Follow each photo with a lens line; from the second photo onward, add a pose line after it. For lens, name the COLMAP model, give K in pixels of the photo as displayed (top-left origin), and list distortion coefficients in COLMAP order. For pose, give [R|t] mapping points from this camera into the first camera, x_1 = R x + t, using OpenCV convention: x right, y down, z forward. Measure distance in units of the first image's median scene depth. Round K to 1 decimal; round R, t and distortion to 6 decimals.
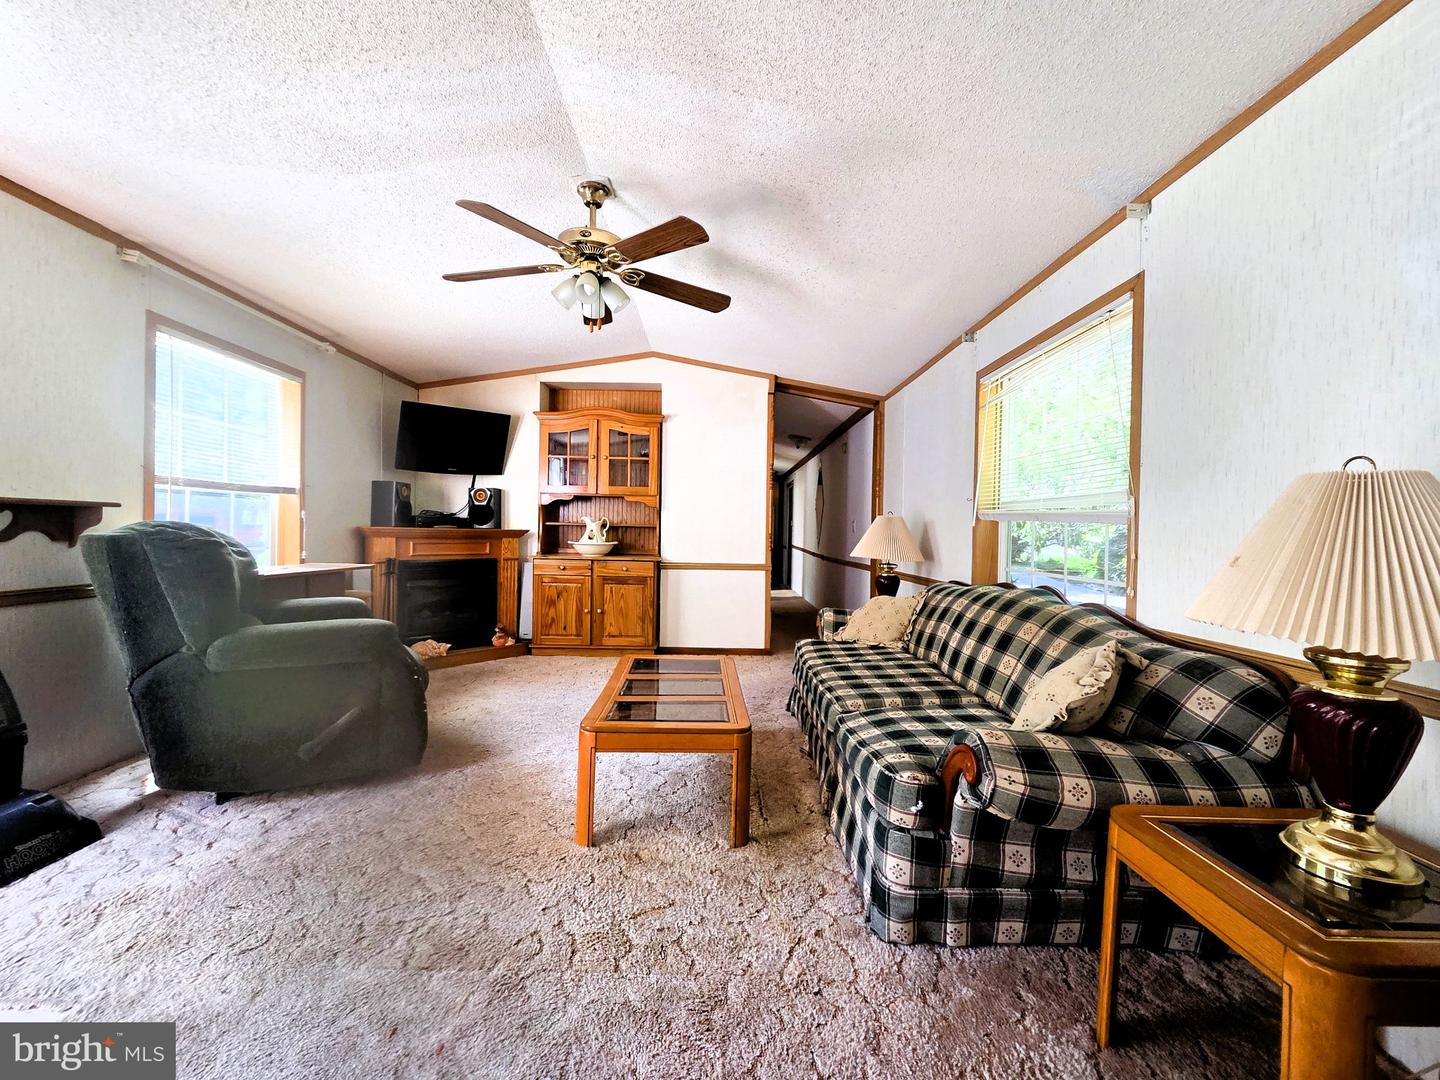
lens RADIAL K [[590.7, 0, 720.8], [0, 590.7, 538.7], [0, 0, 1]] dist [-0.001088, 0.000007]
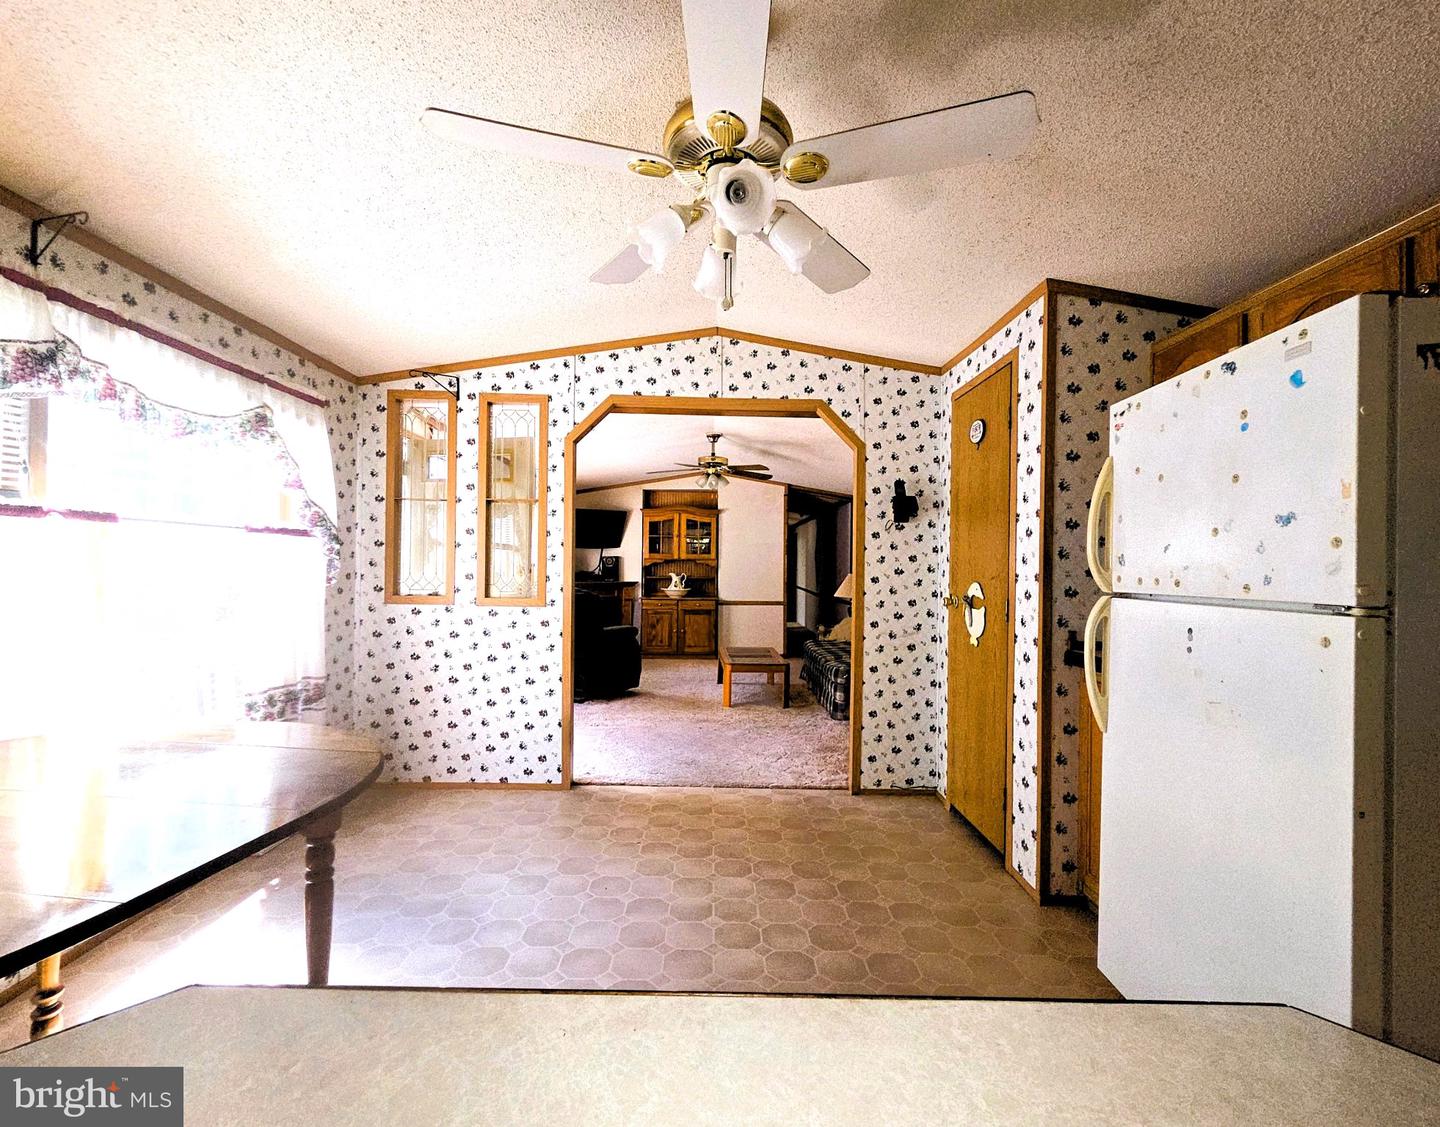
lens RADIAL K [[588.9, 0, 720.3], [0, 588.9, 569.9], [0, 0, 1]] dist [0.000514, 0.000027]
pose [[0.999944, -0.010102, -0.003134, -0.091907], [0.010059, 0.999861, -0.013329, -0.023063], [0.003268, 0.013297, 0.999906, -0.610828]]
